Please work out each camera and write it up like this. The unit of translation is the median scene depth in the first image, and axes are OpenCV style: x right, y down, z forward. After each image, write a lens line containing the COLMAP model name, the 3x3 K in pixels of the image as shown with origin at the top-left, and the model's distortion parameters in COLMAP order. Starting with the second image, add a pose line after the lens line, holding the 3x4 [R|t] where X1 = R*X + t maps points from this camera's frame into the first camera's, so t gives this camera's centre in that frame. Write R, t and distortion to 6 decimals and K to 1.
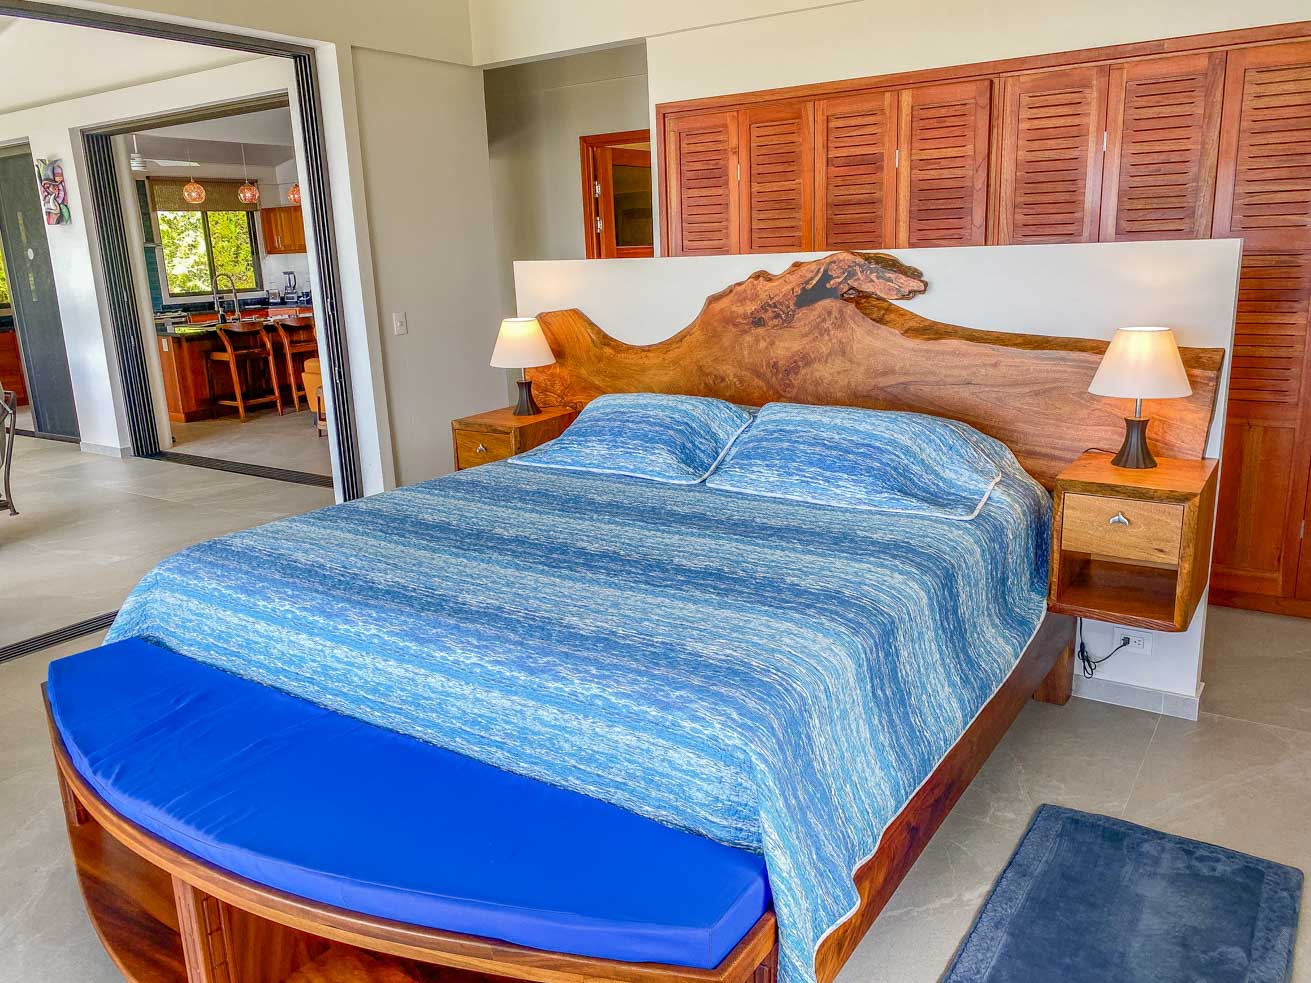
lens RADIAL K [[991.0, 0, 655.5], [0, 991.0, 491.5], [0, 0, 1]] dist [-0.005268, -0.000125]
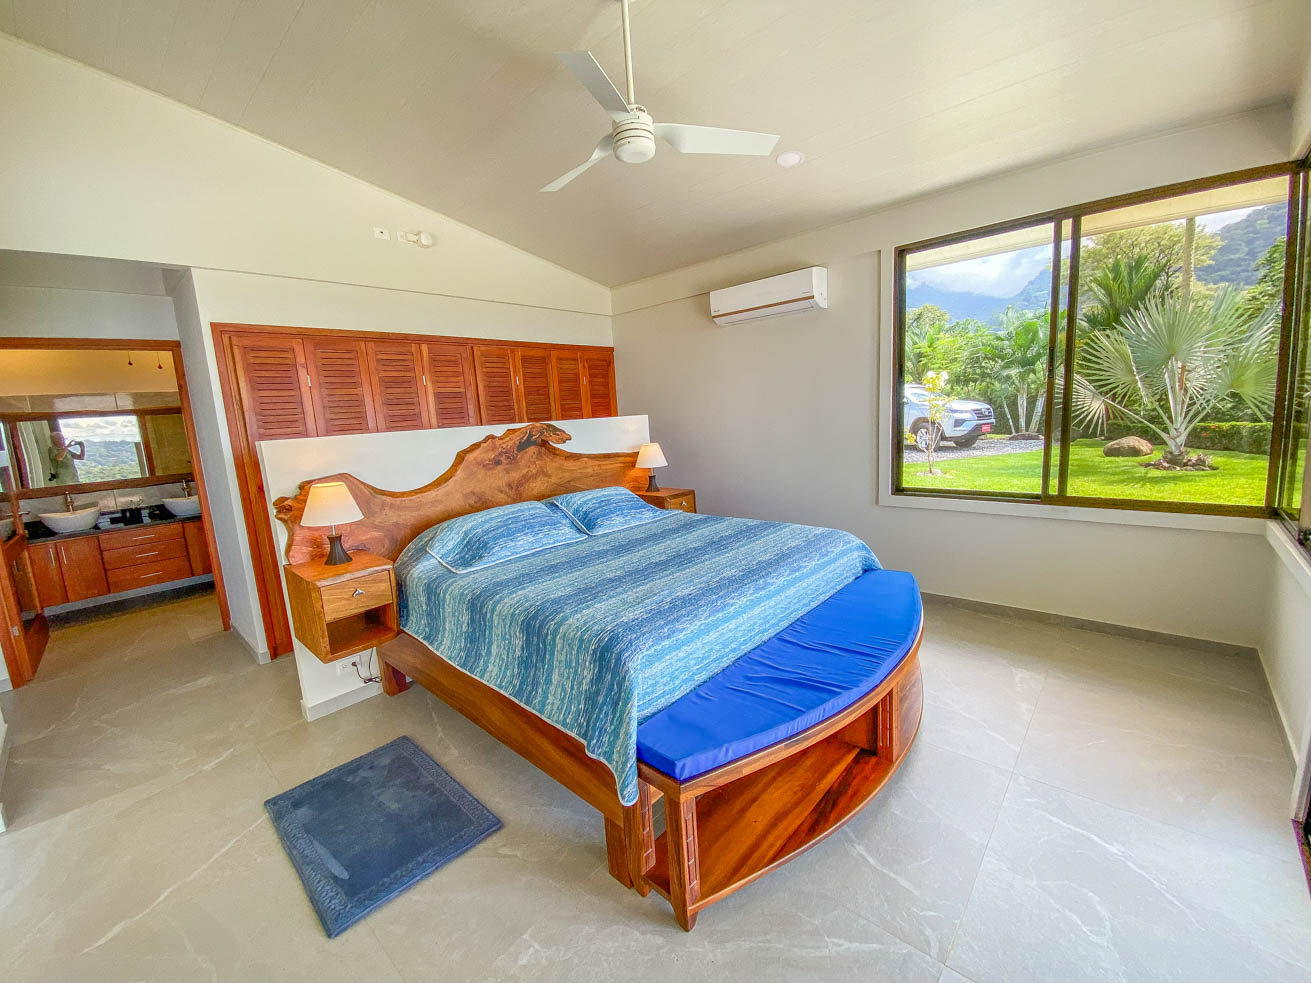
lens RADIAL K [[536.5, 0, 652.2], [0, 536.5, 492.1], [0, 0, 1]] dist [-0.000641, -0.011582]
pose [[0.139906, -0.121202, 0.982719, -0.852696], [0.289047, 0.954250, 0.076541, -0.120112], [-0.947036, 0.273344, 0.168538, 0.621308]]
